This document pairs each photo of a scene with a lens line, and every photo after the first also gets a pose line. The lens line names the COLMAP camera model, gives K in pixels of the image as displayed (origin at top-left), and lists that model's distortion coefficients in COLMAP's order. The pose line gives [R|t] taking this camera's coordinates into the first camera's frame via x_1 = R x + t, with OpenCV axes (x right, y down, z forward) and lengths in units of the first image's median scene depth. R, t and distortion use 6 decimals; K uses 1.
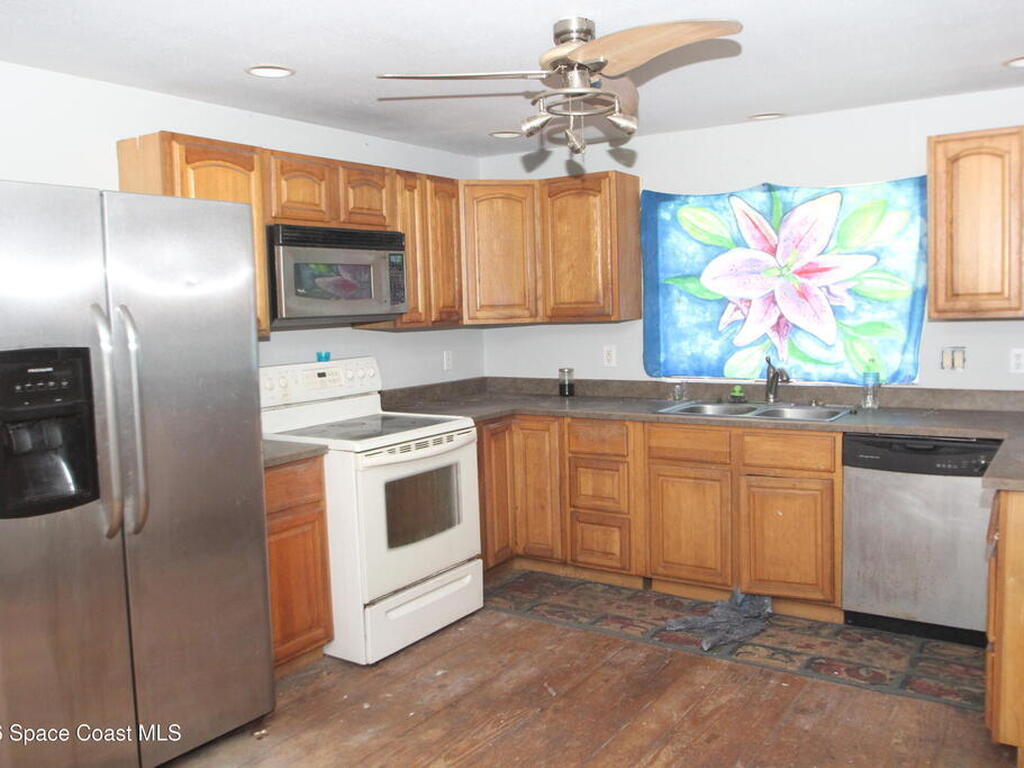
lens RADIAL K [[892.3, 0, 514.6], [0, 892.3, 382.2], [0, 0, 1]] dist [-0.067156, 0.033459]
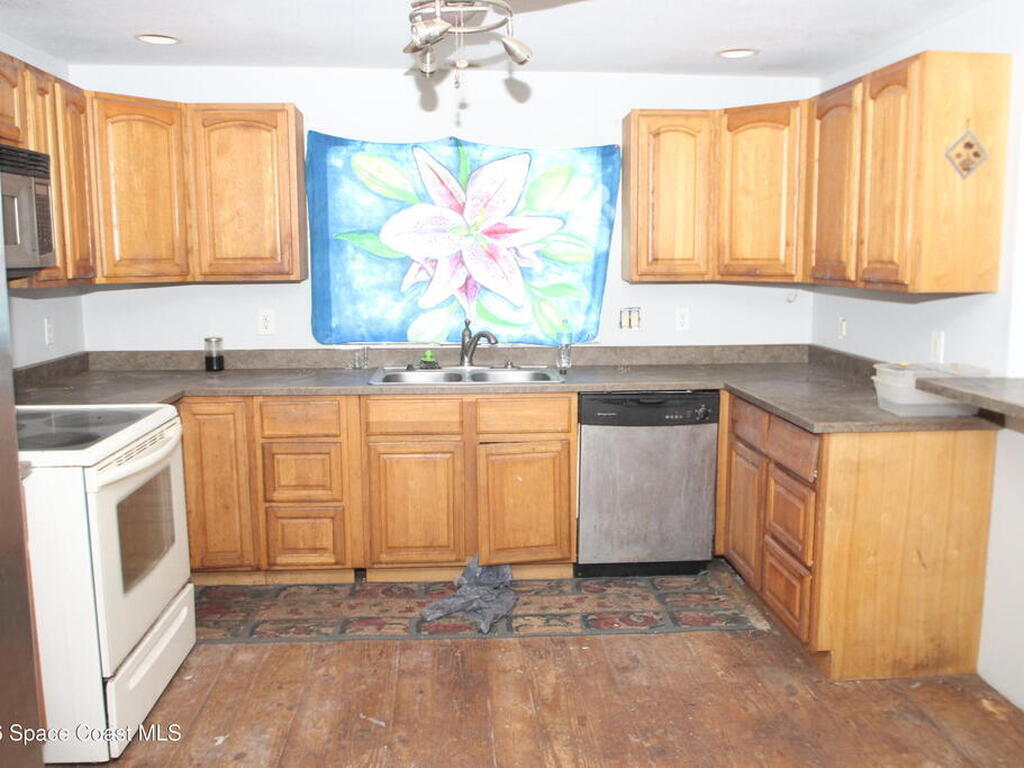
lens RADIAL K [[892.3, 0, 514.6], [0, 892.3, 382.7], [0, 0, 1]] dist [-0.067156, 0.033459]
pose [[0.777070, -0.059176, 0.626626, -0.293694], [0.032313, 0.998008, 0.054178, -0.011136], [-0.628584, -0.021852, 0.777435, 0.220171]]
